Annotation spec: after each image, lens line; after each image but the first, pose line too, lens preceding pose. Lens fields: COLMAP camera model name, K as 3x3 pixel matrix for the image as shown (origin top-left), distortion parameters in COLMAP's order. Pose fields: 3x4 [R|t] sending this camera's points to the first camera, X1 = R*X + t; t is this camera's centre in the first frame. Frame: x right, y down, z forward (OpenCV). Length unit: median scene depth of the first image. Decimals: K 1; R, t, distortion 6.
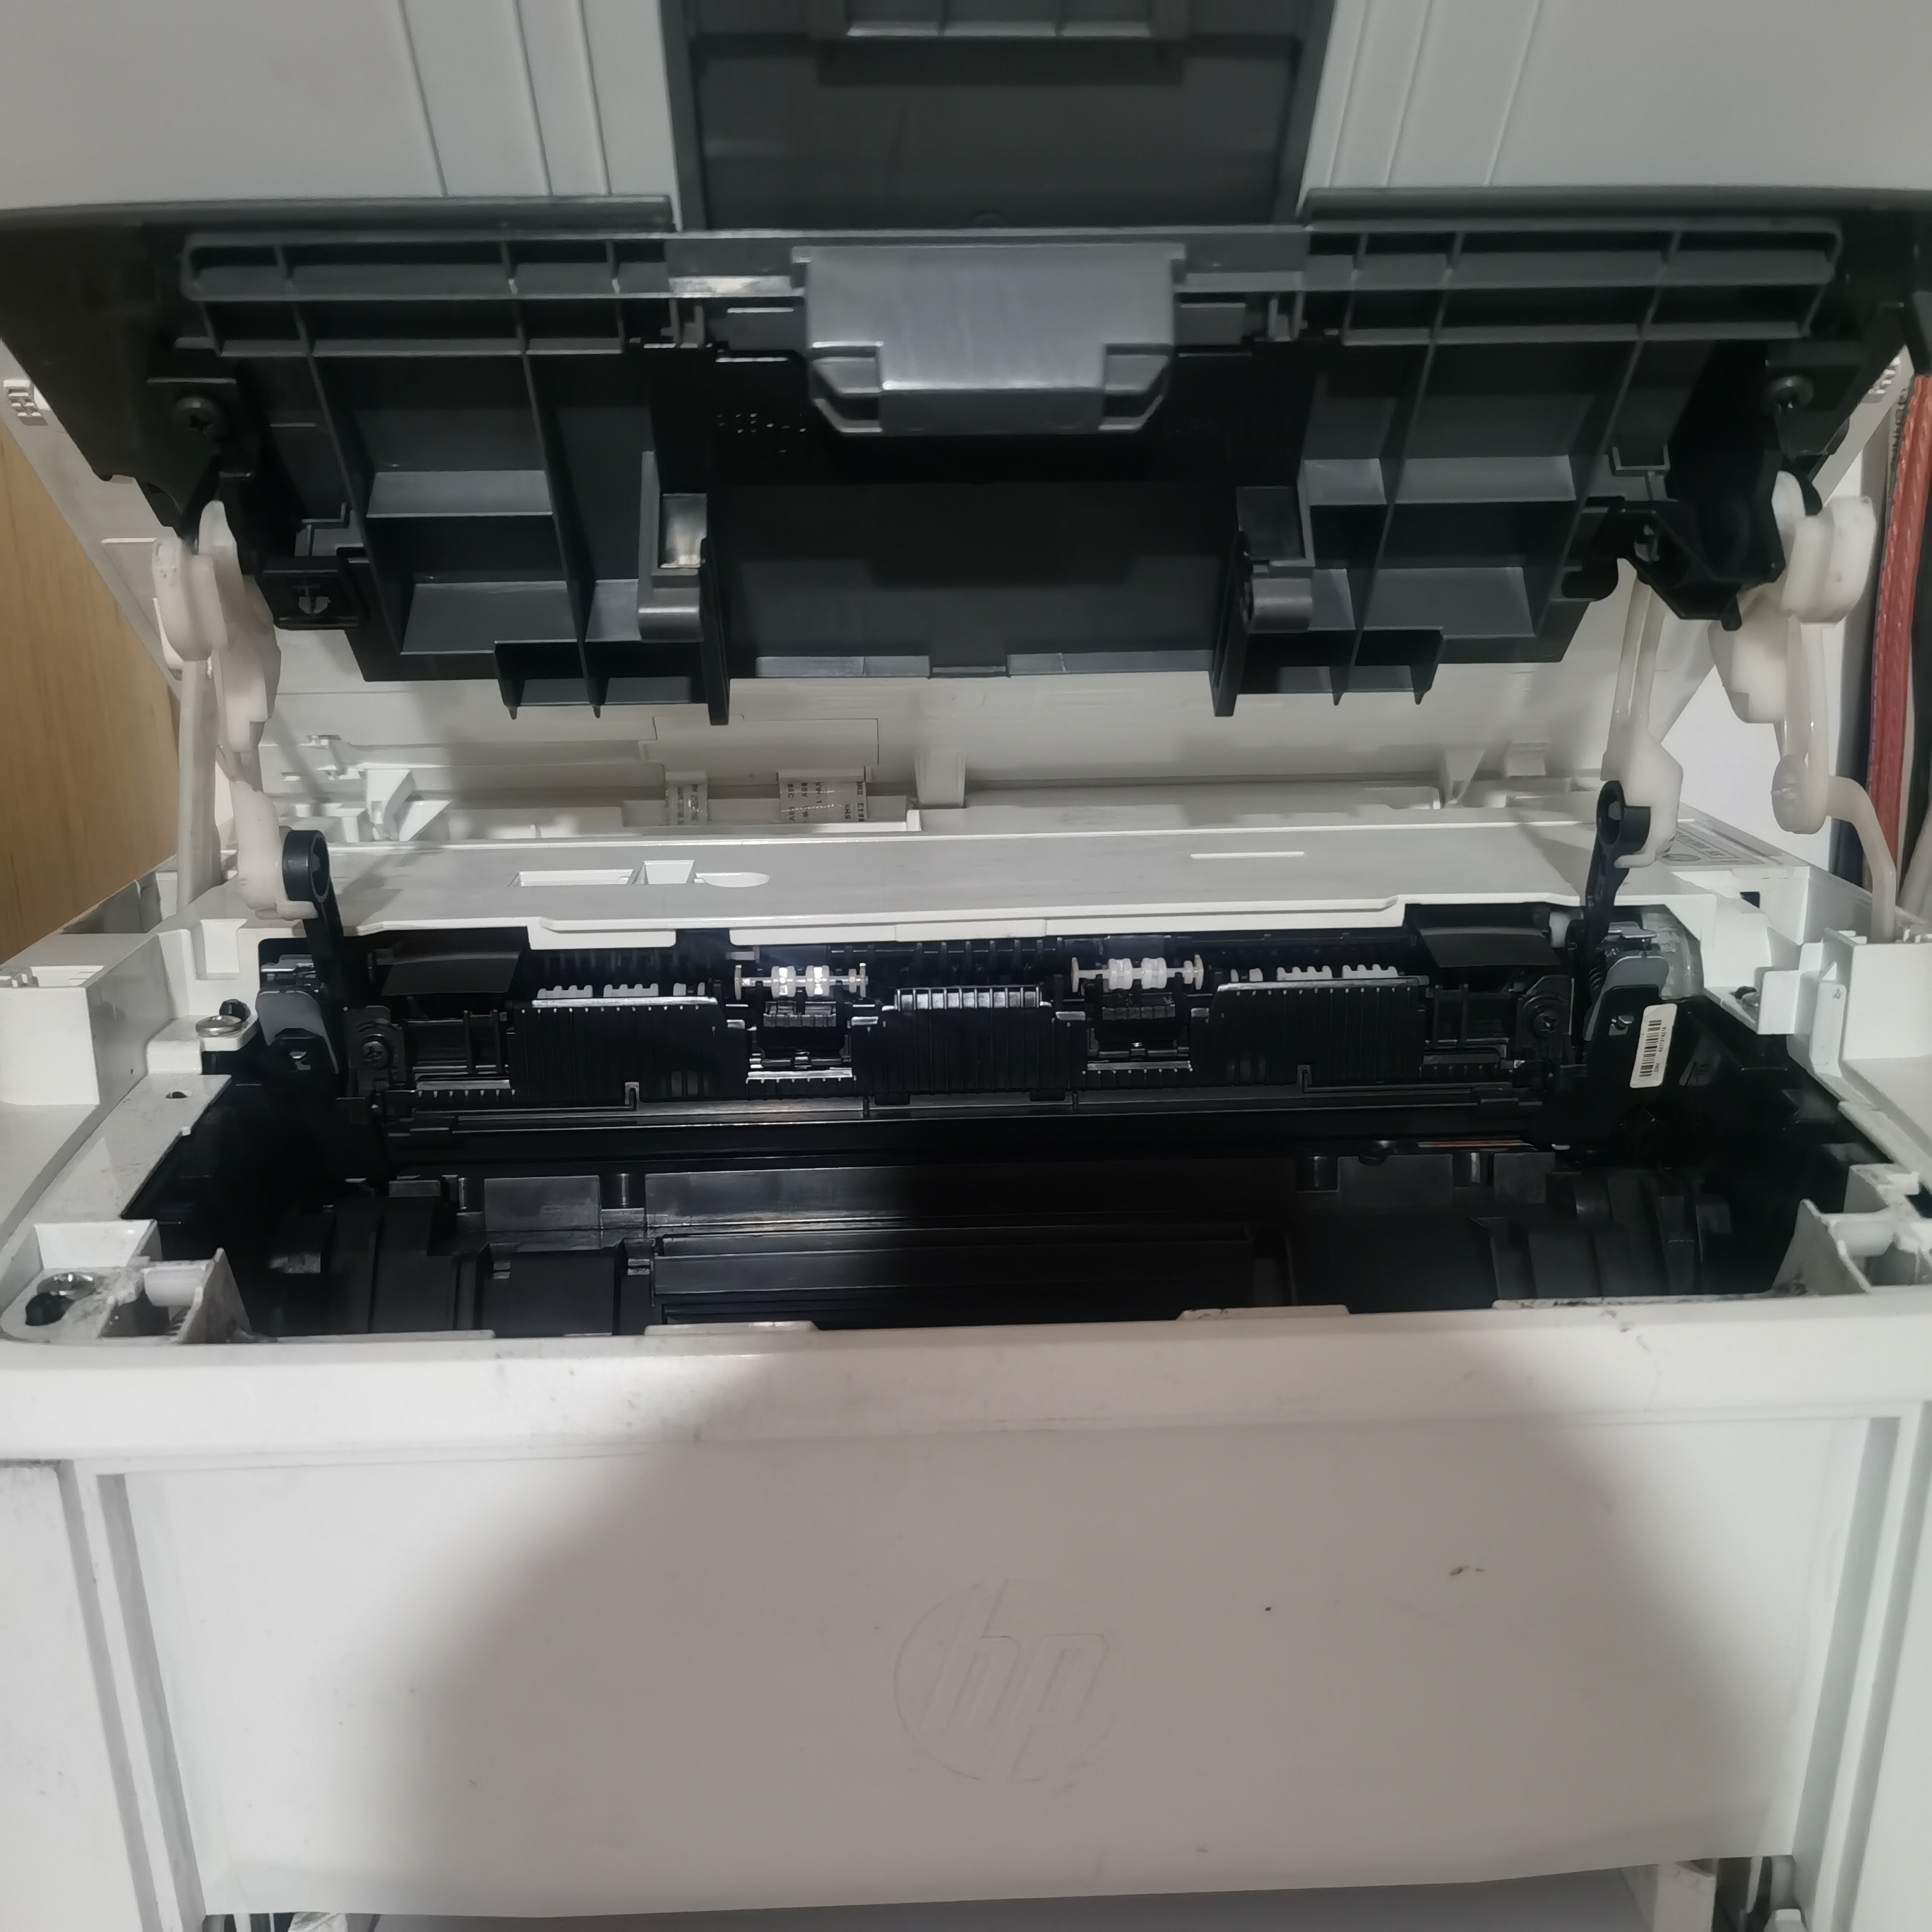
lens RADIAL K [[1987.6, 0, 966.0], [0, 1987.6, 966.0], [0, 0, 1]] dist [0.111839, -0.217101]
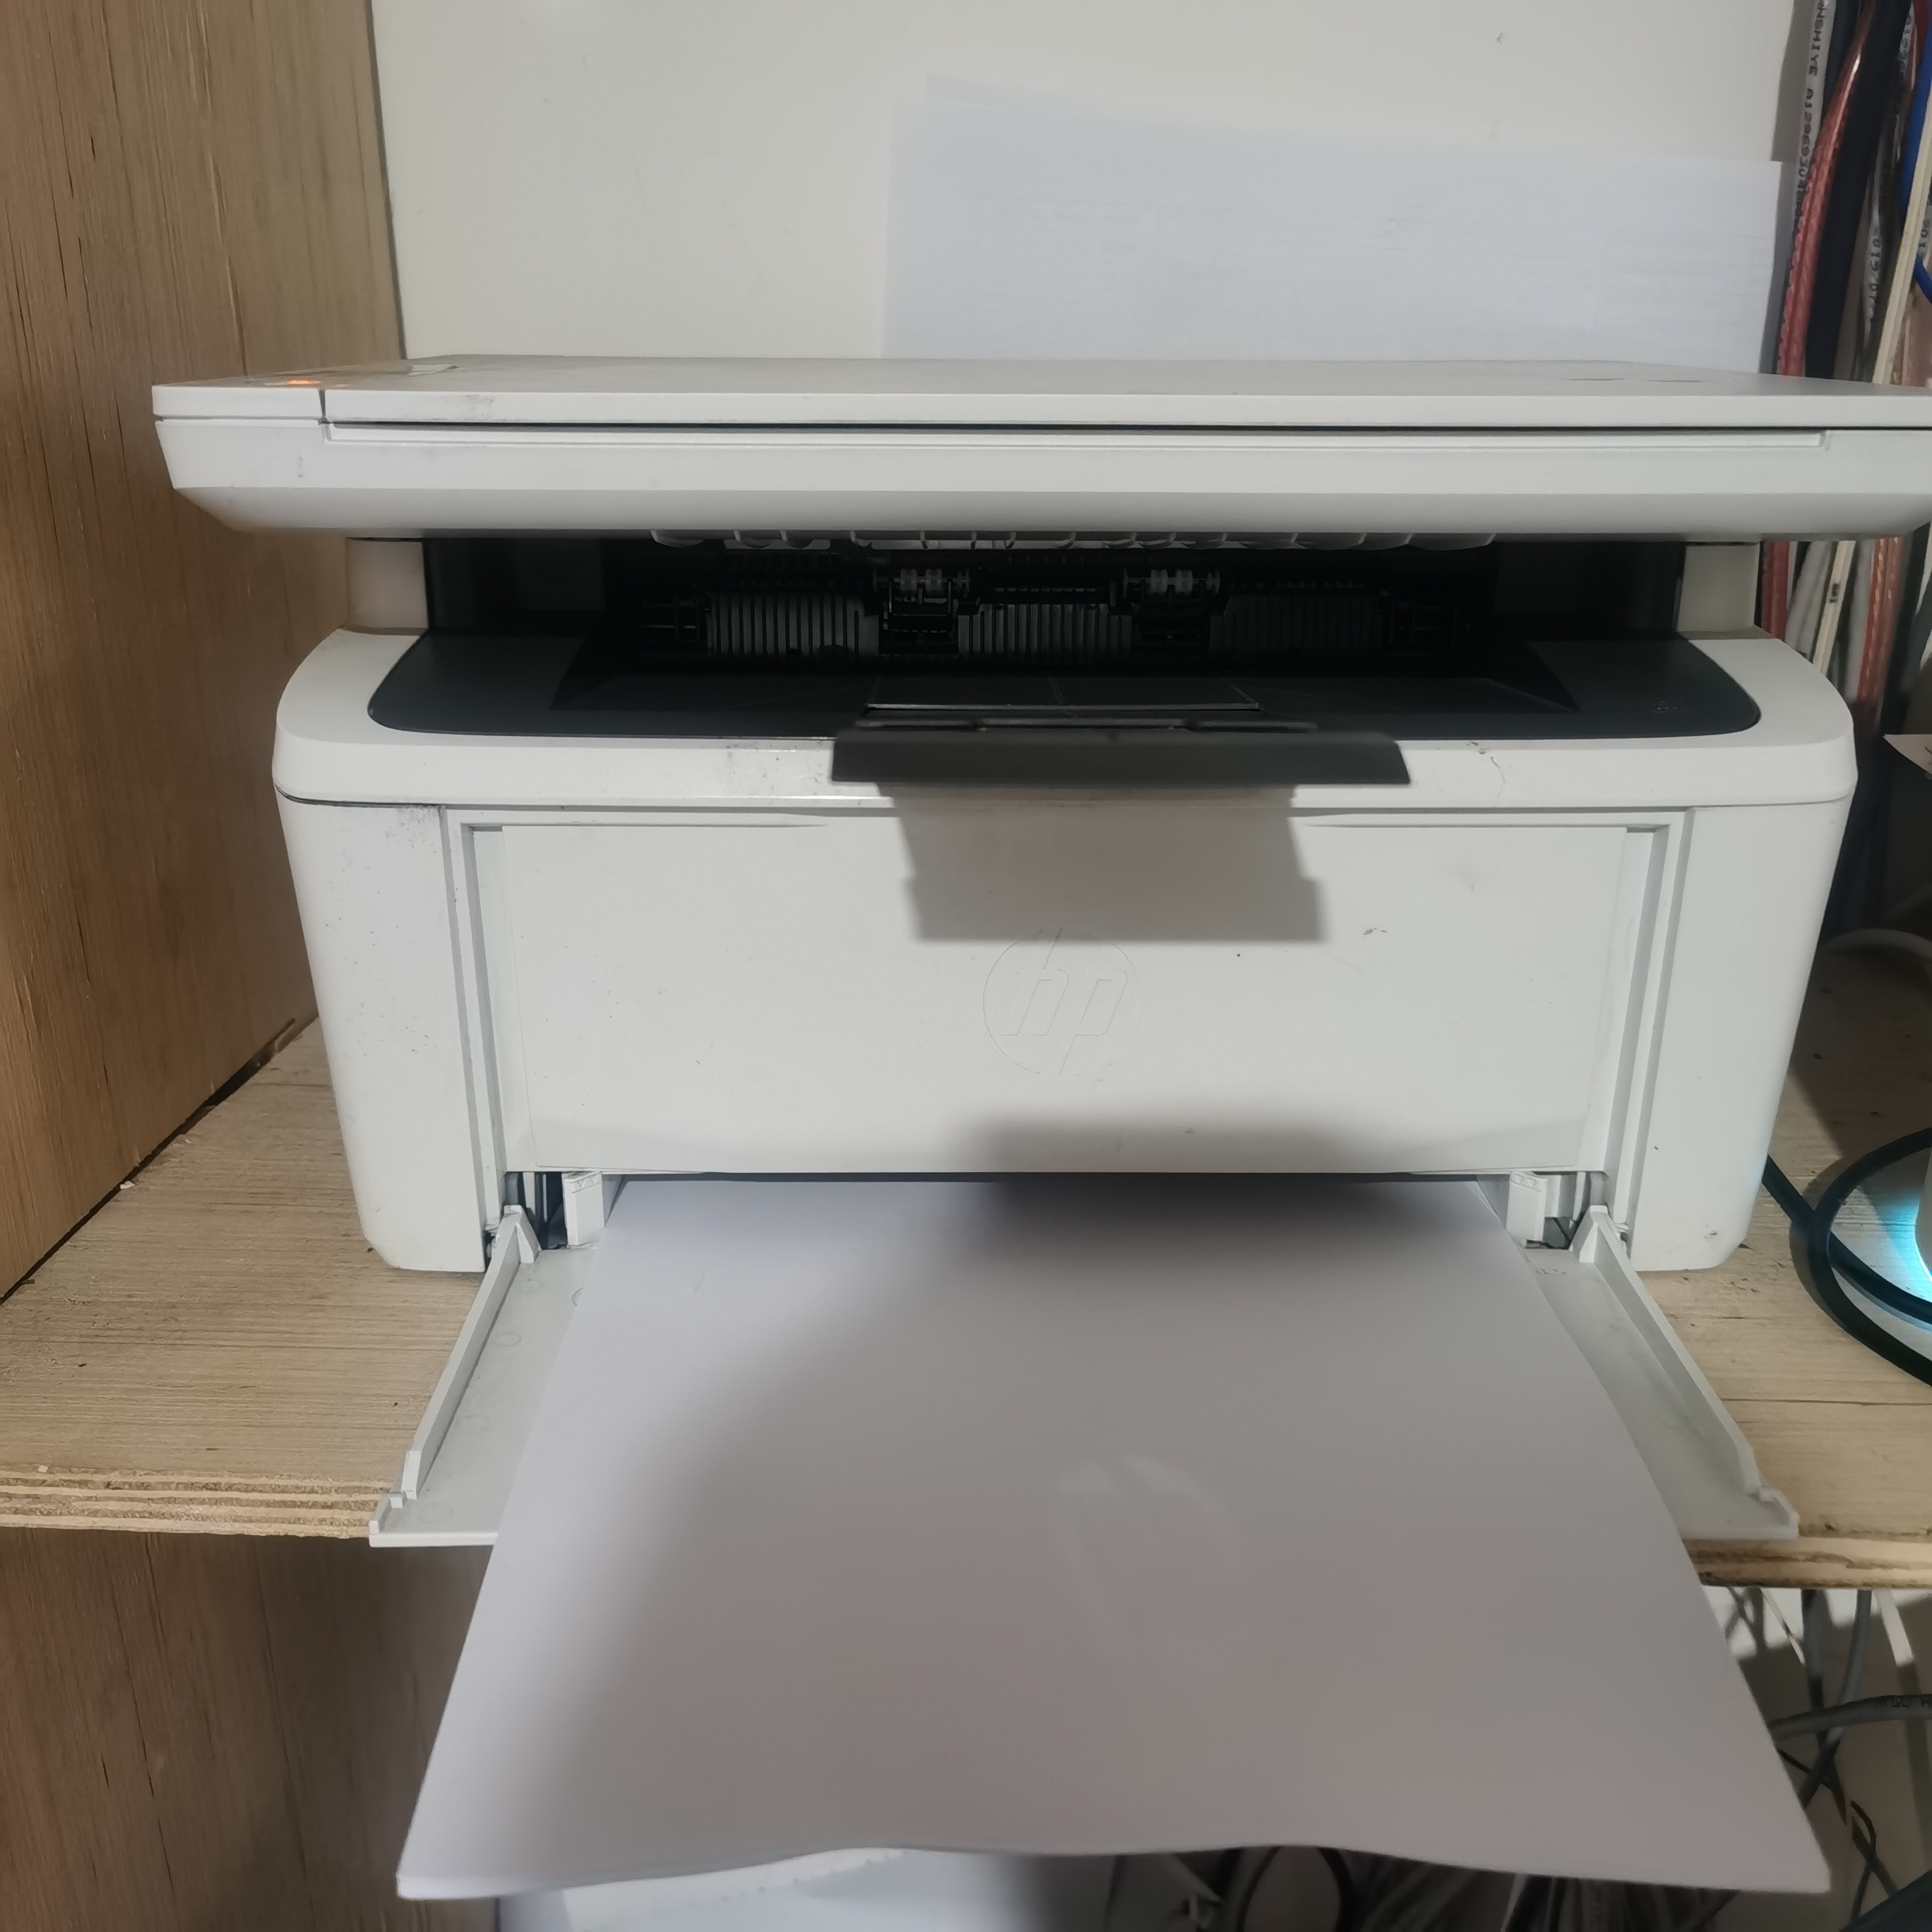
lens RADIAL K [[1964.9, 0, 966.0], [0, 1964.9, 966.0], [0, 0, 1]] dist [0.108440, -0.218139]
pose [[0.999138, 0.029591, -0.029103, -0.006237], [-0.028277, 0.998607, 0.044555, 0.218817], [0.030381, -0.043694, 0.998583, -0.362887]]
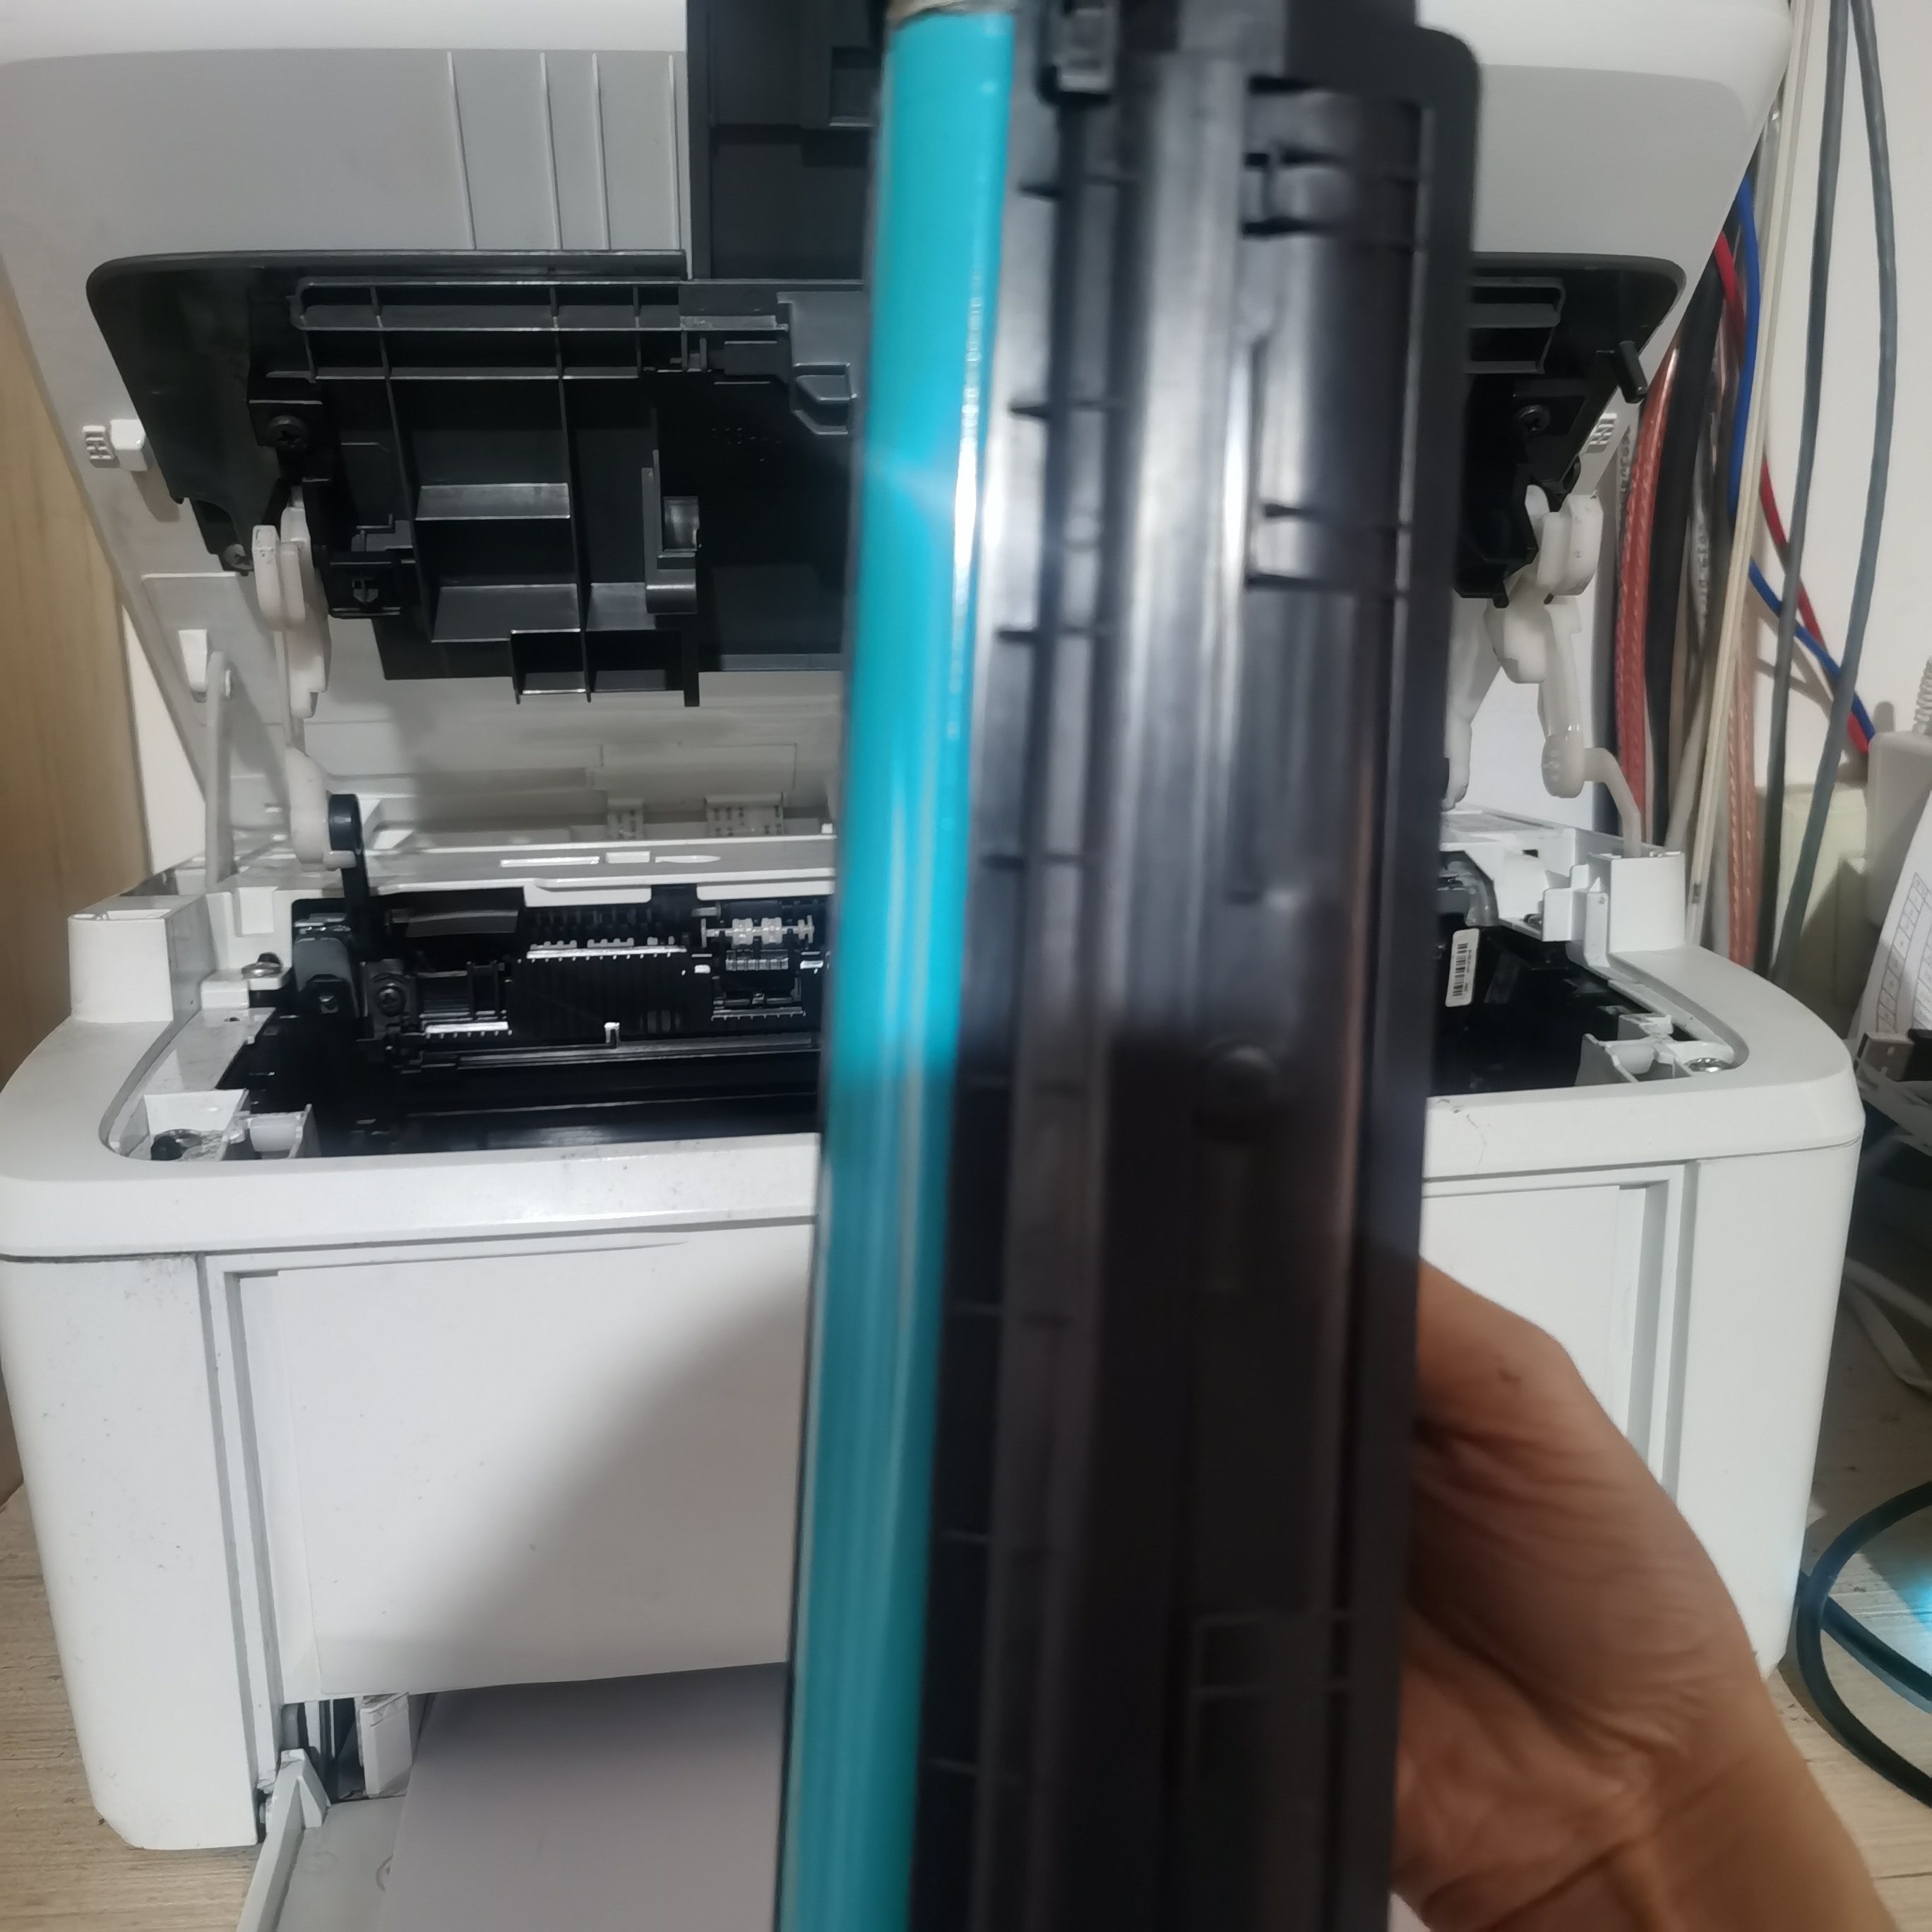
lens RADIAL K [[2007.0, 0, 966.0], [0, 2007.0, 966.0], [0, 0, 1]] dist [0.031002, -0.027897]
pose [[0.994806, -0.025664, 0.098503, -0.082112], [0.036067, 0.993783, -0.105331, 0.165678], [-0.095188, 0.108337, 0.989547, -0.189639]]
